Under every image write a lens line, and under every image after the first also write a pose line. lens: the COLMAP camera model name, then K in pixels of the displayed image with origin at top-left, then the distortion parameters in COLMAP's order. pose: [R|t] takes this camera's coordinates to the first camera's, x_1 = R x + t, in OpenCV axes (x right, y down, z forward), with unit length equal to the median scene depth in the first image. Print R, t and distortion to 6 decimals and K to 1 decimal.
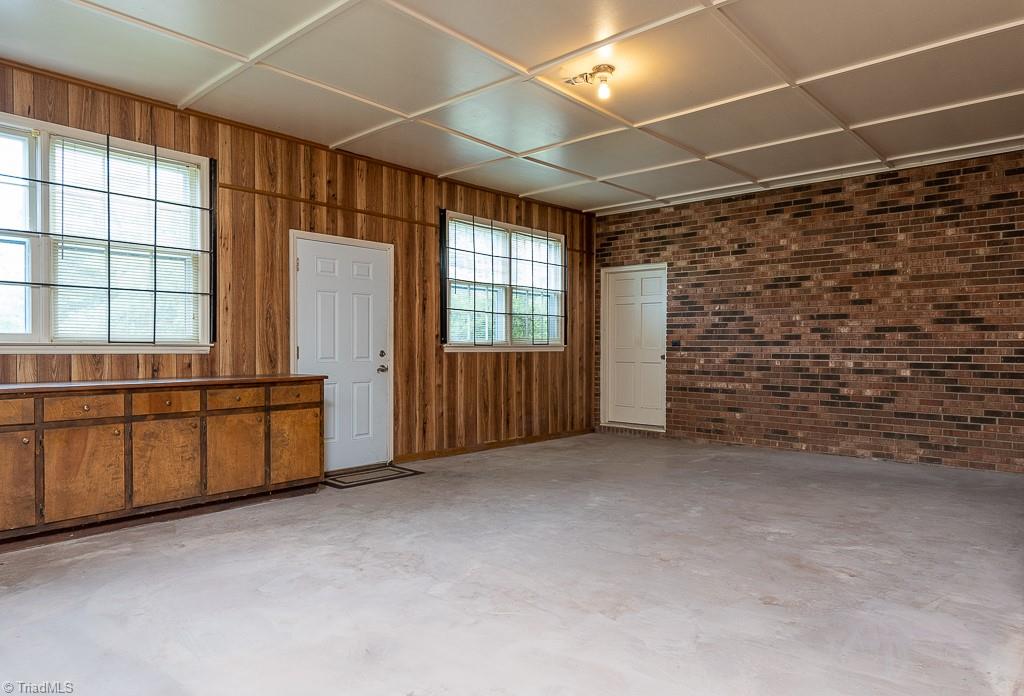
lens RADIAL K [[631.1, 0, 535.7], [0, 631.1, 347.8], [0, 0, 1]] dist [0.022625, -0.000708]
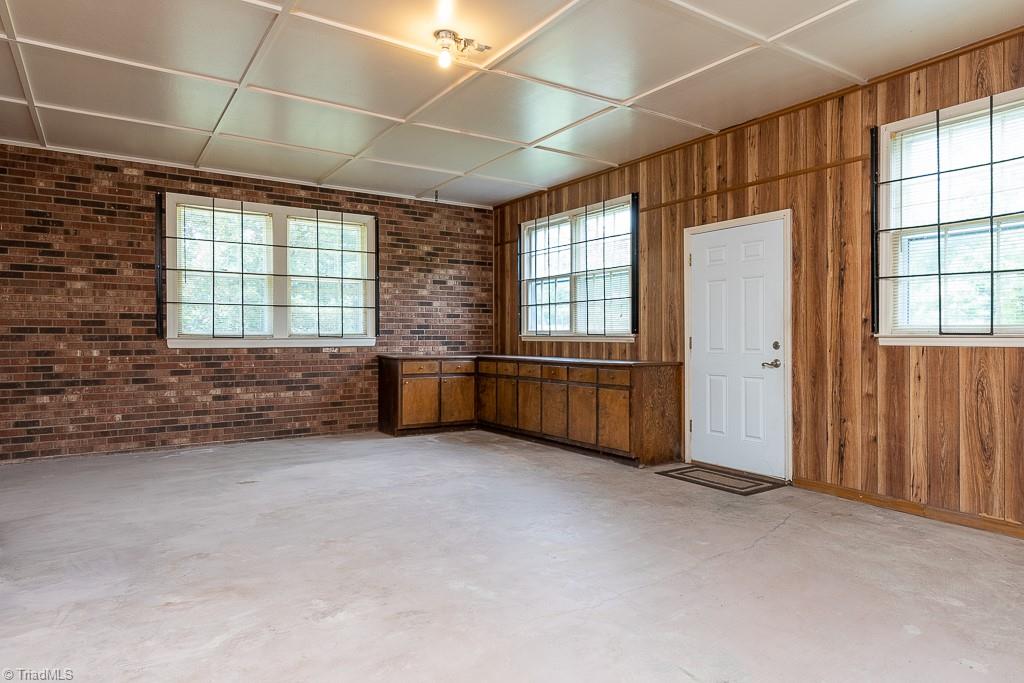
lens RADIAL K [[619.4, 0, 518.9], [0, 619.4, 341.5], [0, 0, 1]] dist [0.015538, -0.001219]
pose [[-0.260331, 0.005236, -0.965505, 0.605106], [-0.001430, 0.999982, 0.005809, -0.000345], [0.965518, 0.002893, -0.260319, 0.855643]]
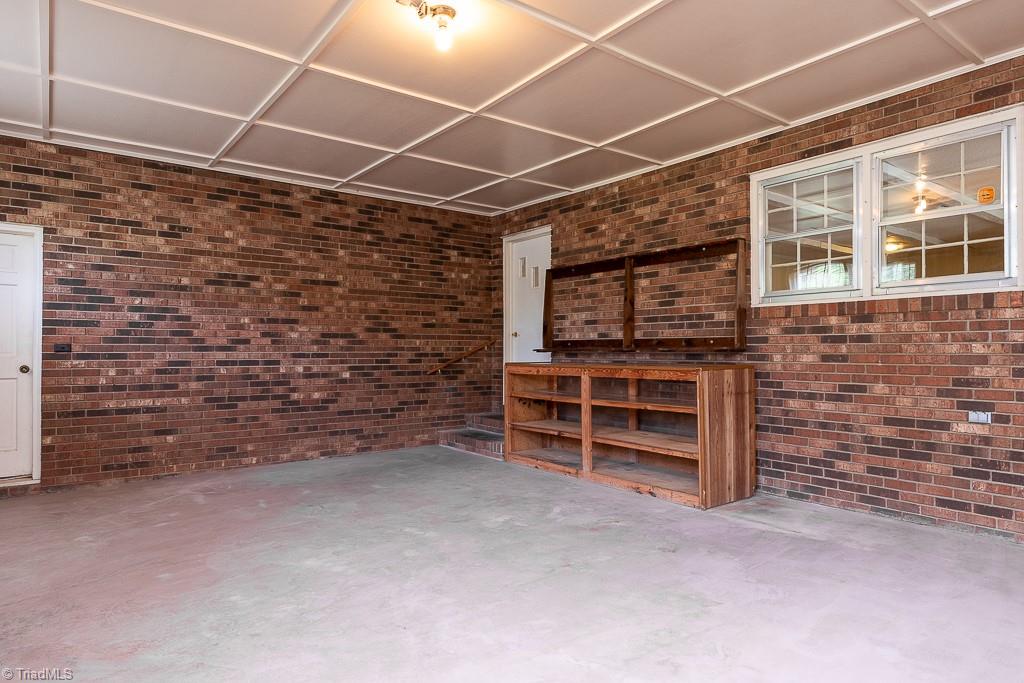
lens RADIAL K [[619.4, 0, 518.9], [0, 619.4, 341.5], [0, 0, 1]] dist [0.015538, -0.001219]
pose [[0.204967, 0.013424, 0.978677, -0.420705], [0.006699, 0.999863, -0.015117, -0.000854], [-0.978746, 0.009655, 0.204849, 0.476229]]
